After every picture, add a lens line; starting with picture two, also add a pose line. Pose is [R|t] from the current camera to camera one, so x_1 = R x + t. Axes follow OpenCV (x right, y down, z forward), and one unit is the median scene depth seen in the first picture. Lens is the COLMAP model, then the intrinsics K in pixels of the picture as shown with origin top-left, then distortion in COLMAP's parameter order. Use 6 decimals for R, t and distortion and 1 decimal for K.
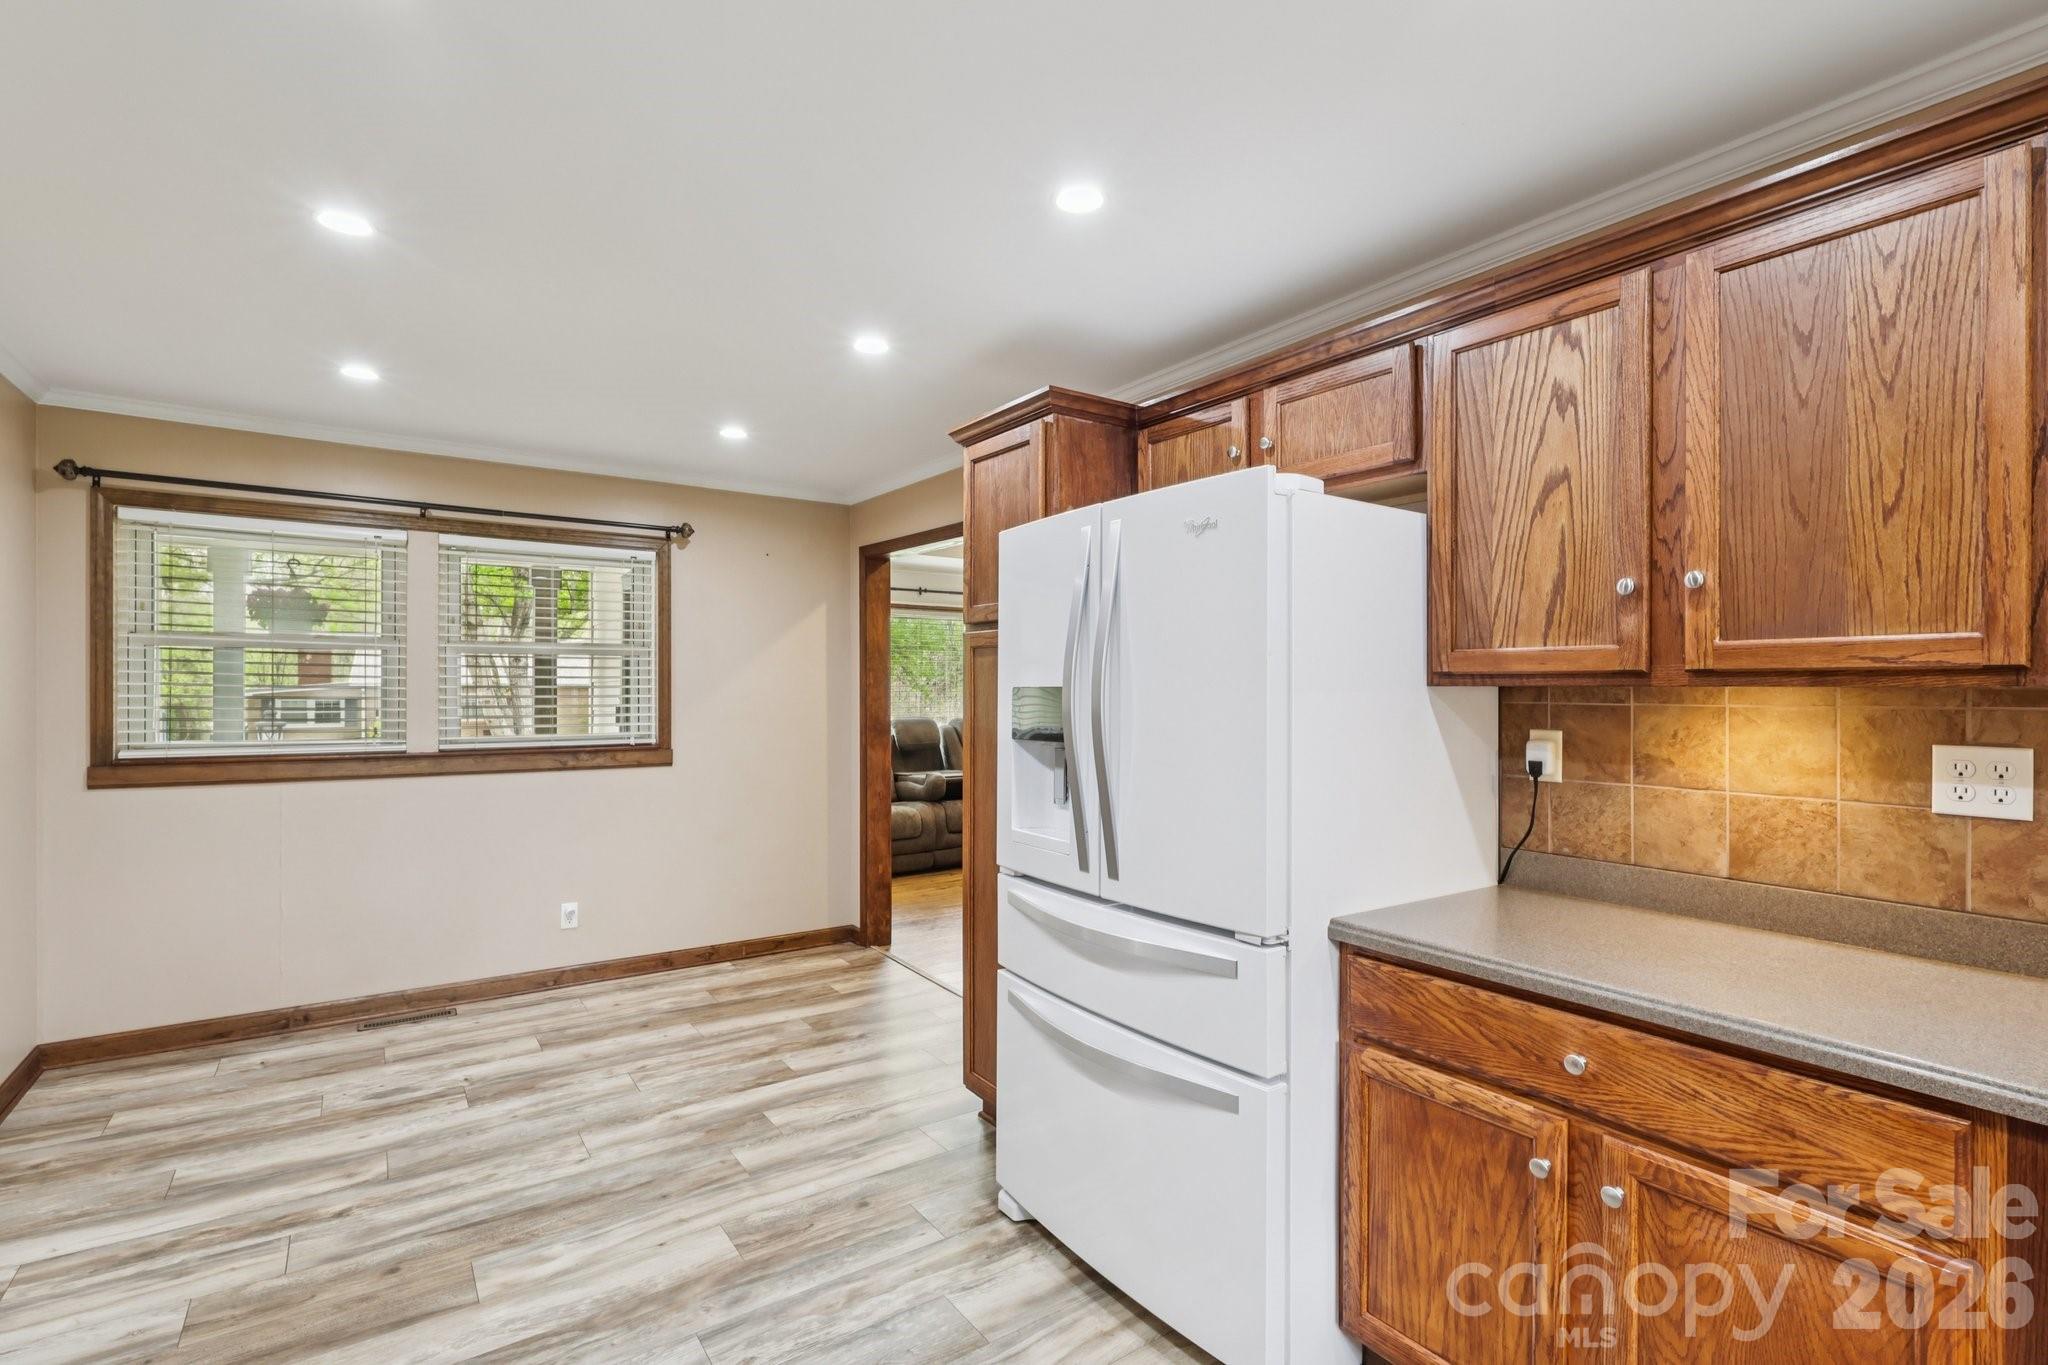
lens RADIAL K [[944.7, 0, 1023.6], [0, 944.7, 687.4], [0, 0, 1]] dist [-0.001253, 0.000861]
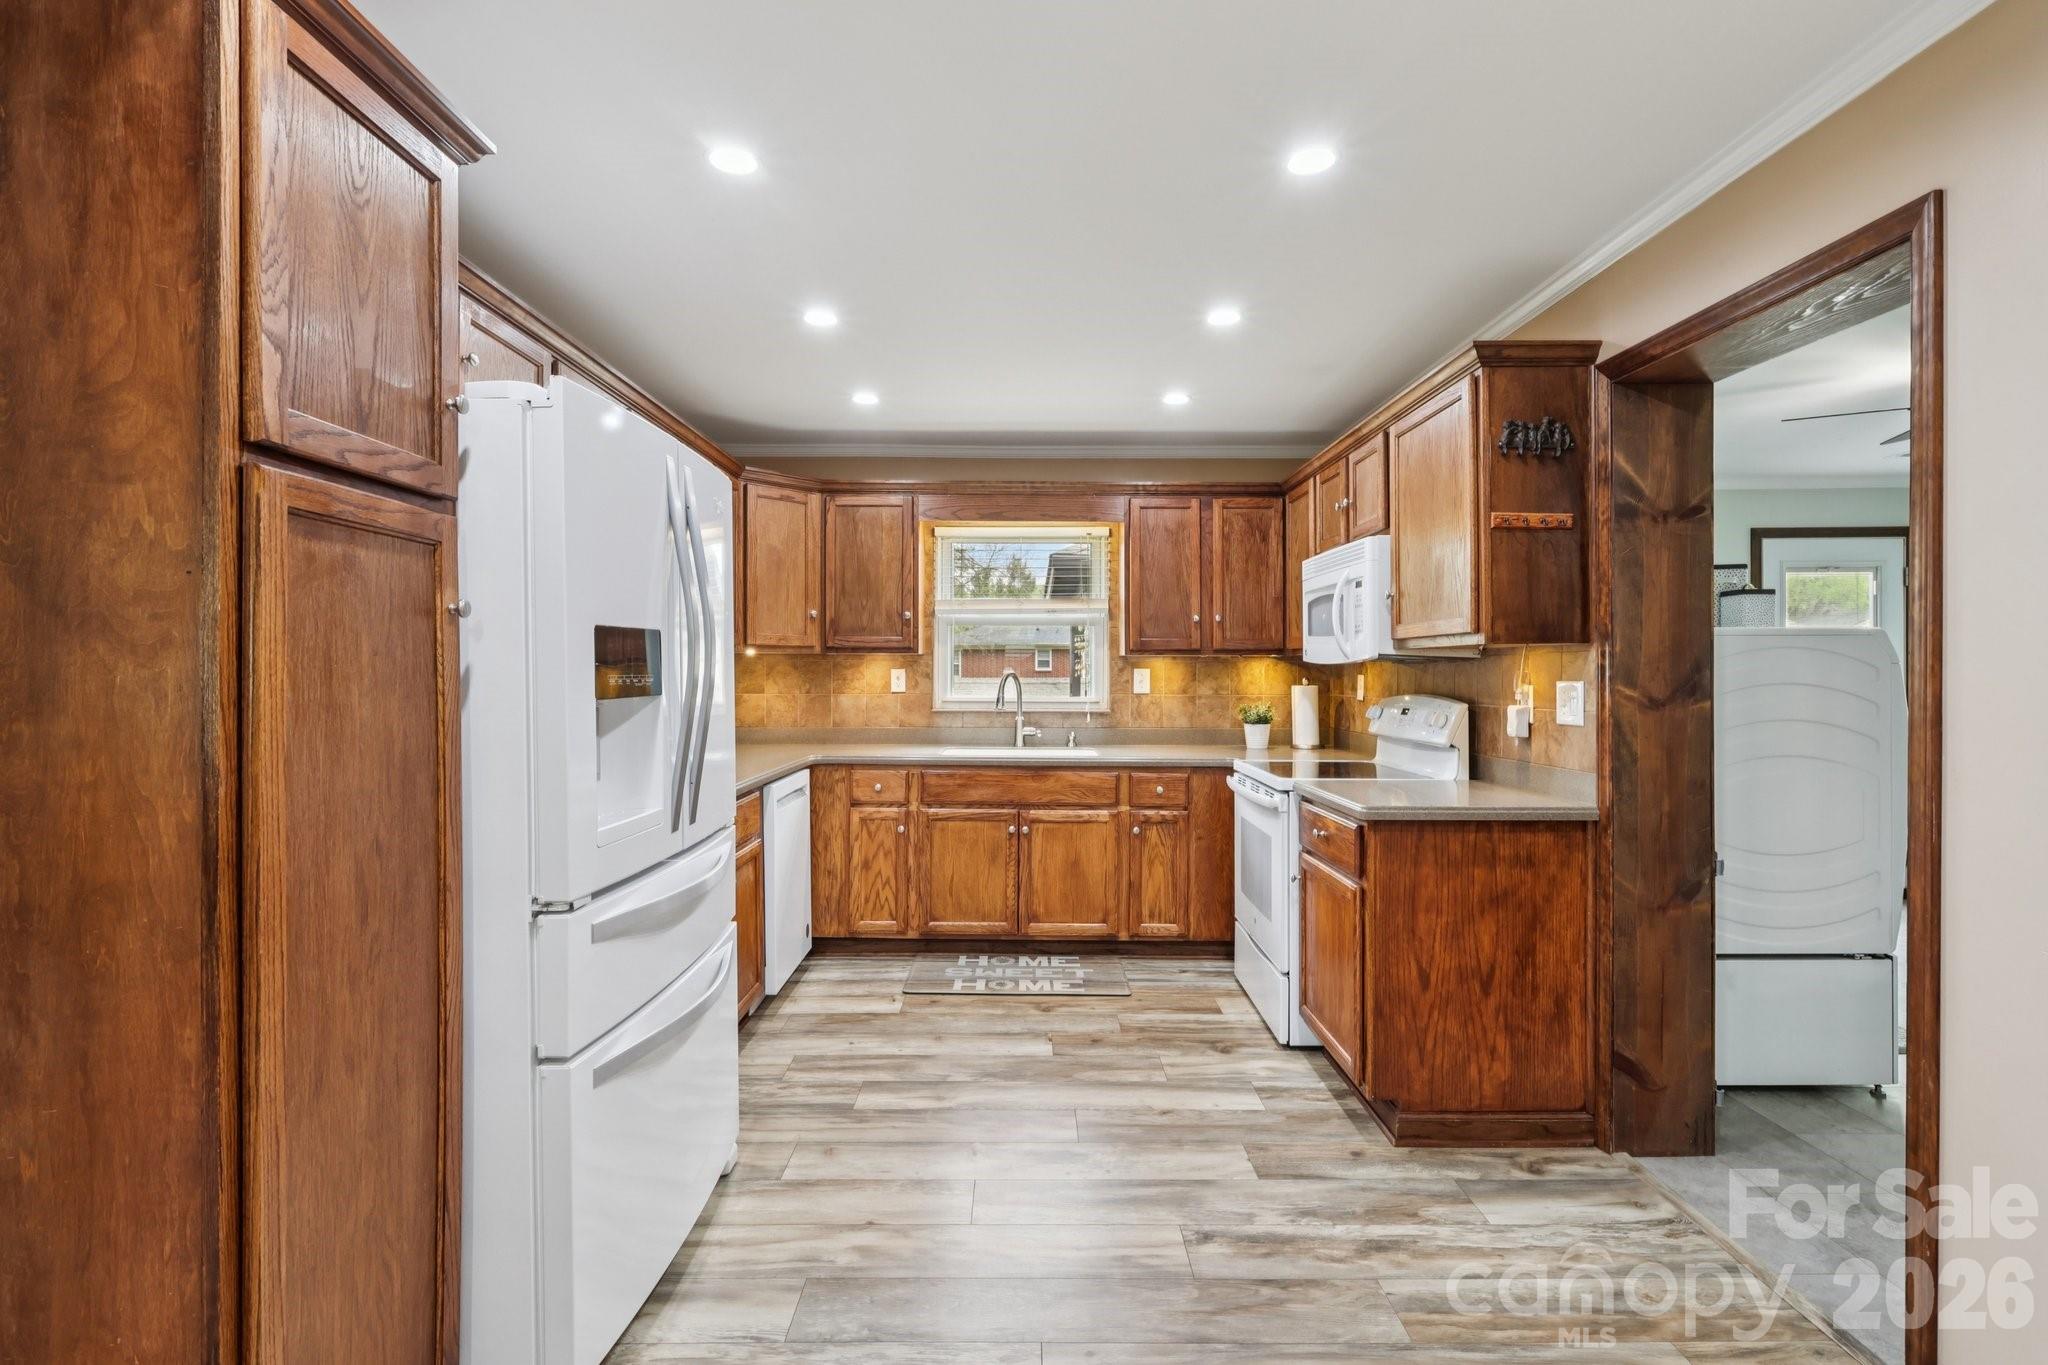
lens RADIAL K [[954.1, 0, 1026.5], [0, 954.1, 673.5], [0, 0, 1]] dist [-0.000552, 0.000576]
pose [[-0.821842, -0.003947, 0.569702, -0.423398], [-0.001758, 0.999989, 0.004391, 0.020114], [-0.569713, 0.002607, -0.821840, 0.888966]]
